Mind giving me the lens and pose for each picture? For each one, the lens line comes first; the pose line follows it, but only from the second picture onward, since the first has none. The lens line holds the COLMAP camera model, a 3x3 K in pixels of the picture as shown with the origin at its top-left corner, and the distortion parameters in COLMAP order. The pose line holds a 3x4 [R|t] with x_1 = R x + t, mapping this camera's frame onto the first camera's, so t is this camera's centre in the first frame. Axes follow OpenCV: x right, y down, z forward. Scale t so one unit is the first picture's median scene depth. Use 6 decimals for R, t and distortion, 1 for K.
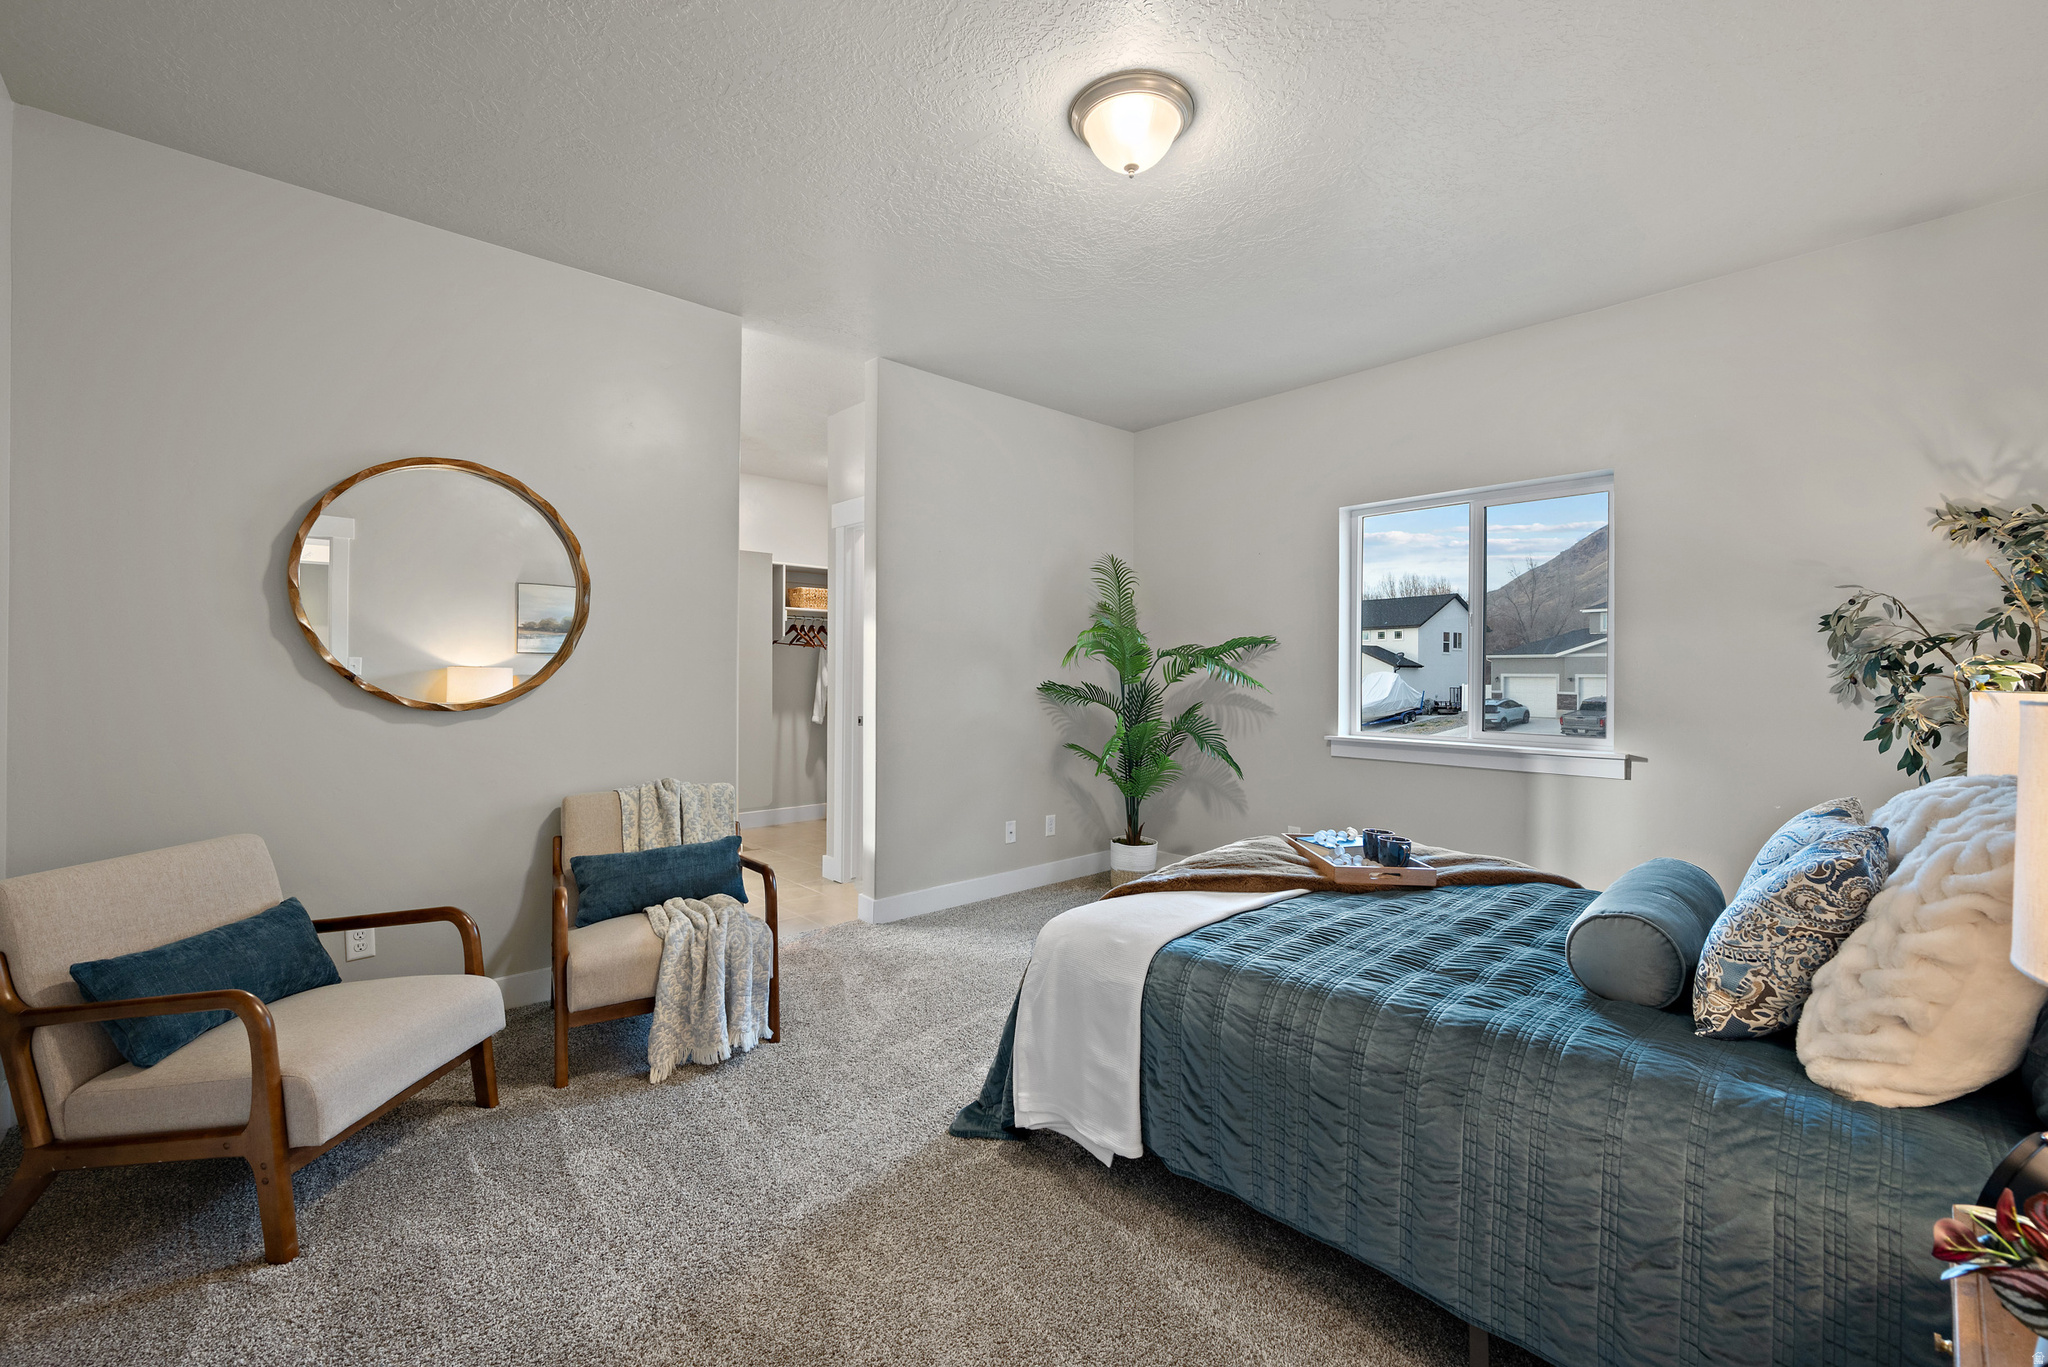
lens RADIAL K [[815.5, 0, 1026.9], [0, 815.5, 679.1], [0, 0, 1]] dist [0.000333, 0.000075]
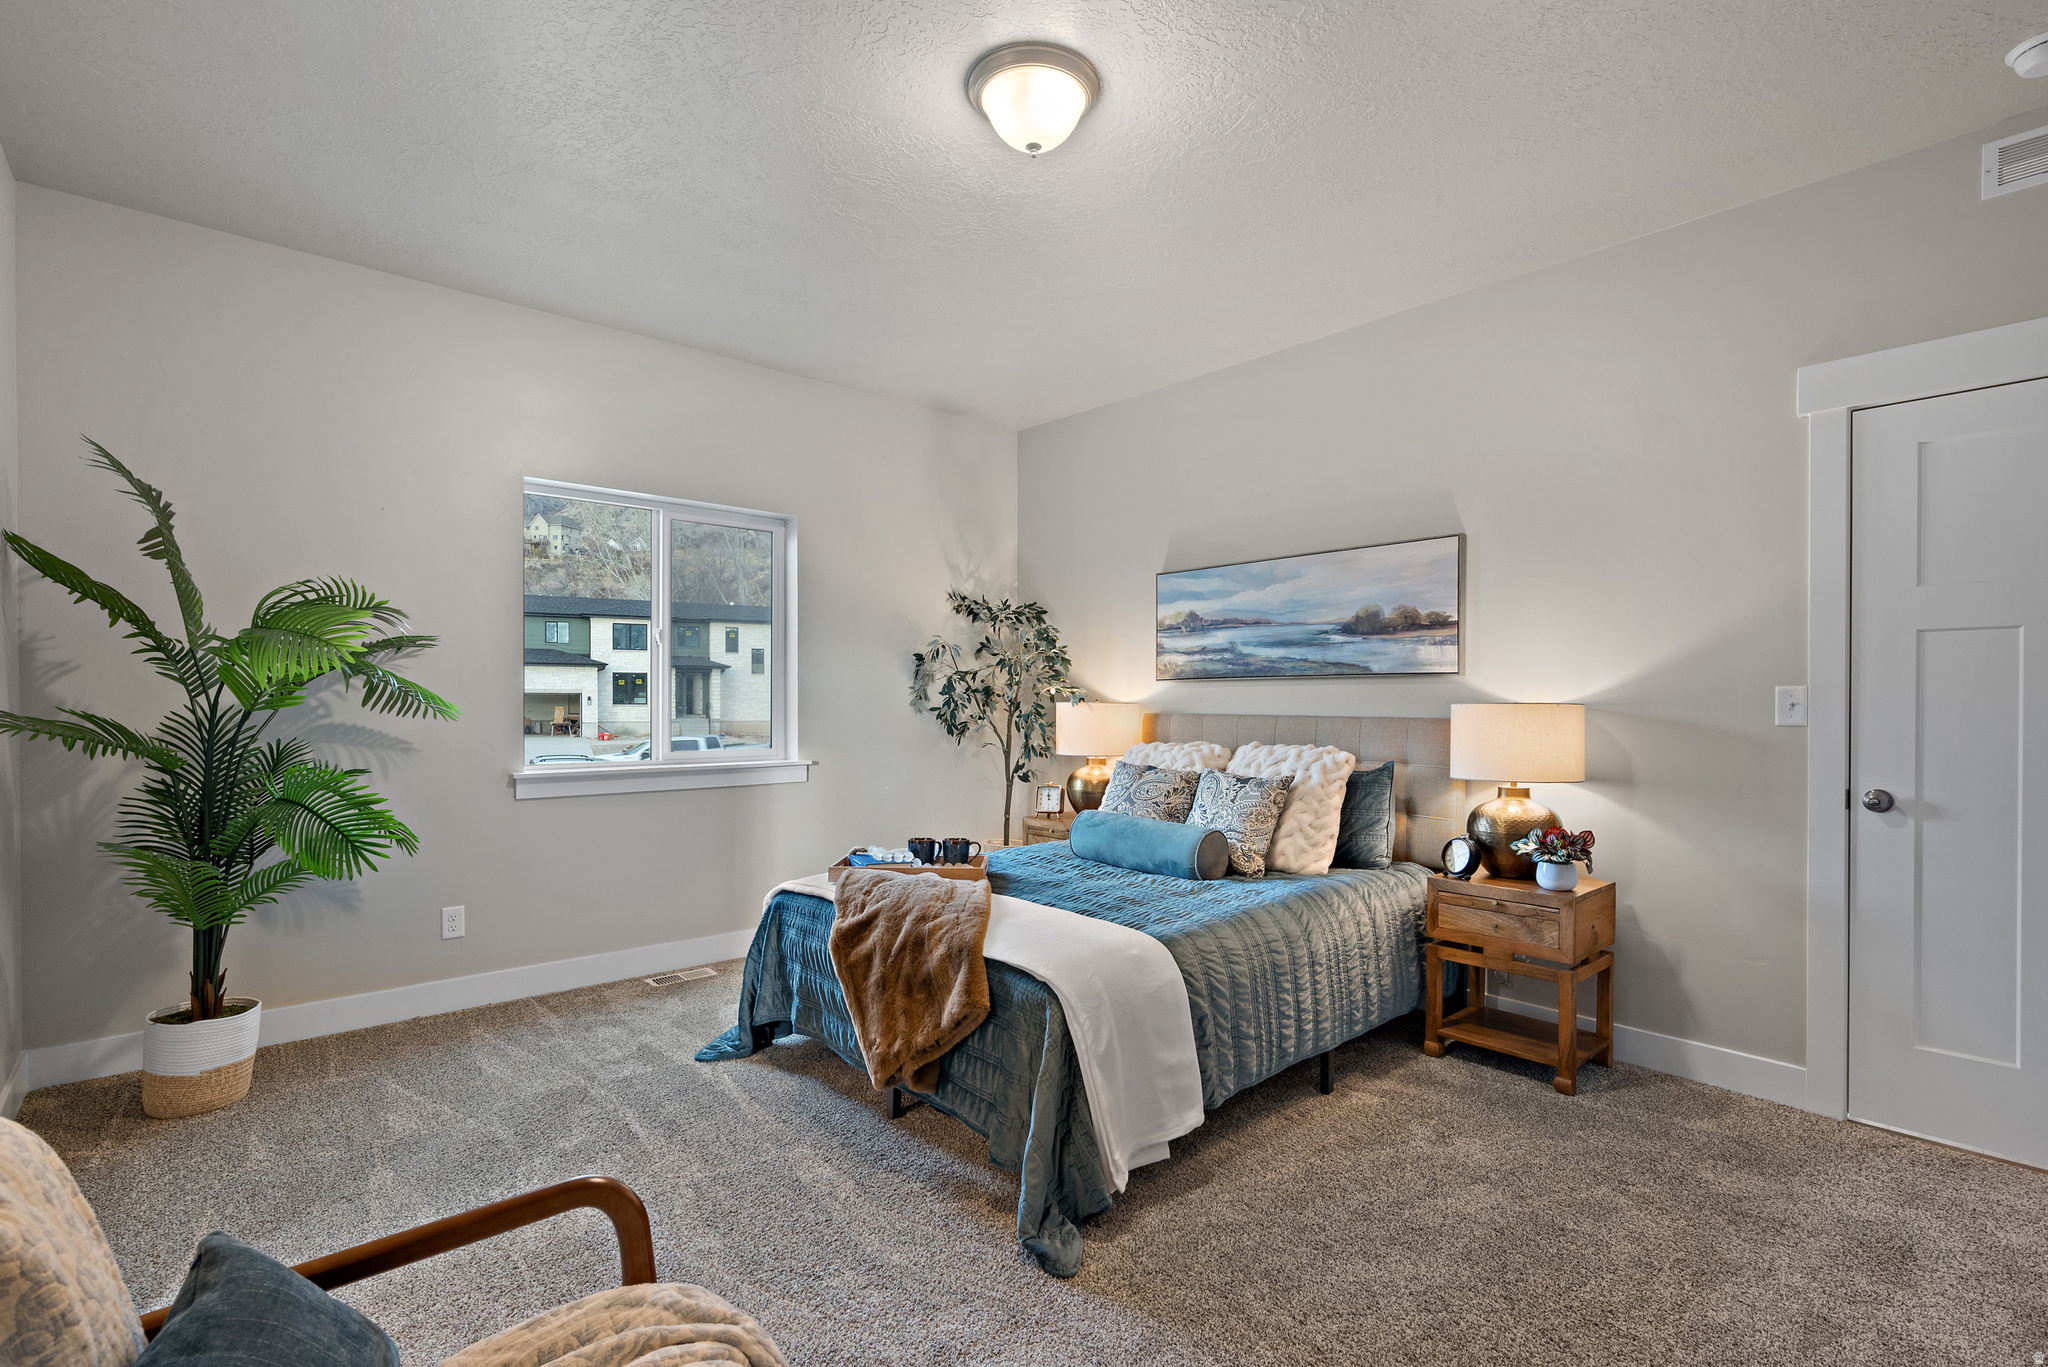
lens RADIAL K [[944.5, 0, 1028.1], [0, 944.5, 693.6], [0, 0, 1]] dist [0.003020, -0.001229]
pose [[0.044574, 0.000010, 0.999006, -0.486568], [0.002393, 0.999997, -0.000117, -0.003235], [-0.999003, 0.002396, 0.044574, 0.481804]]
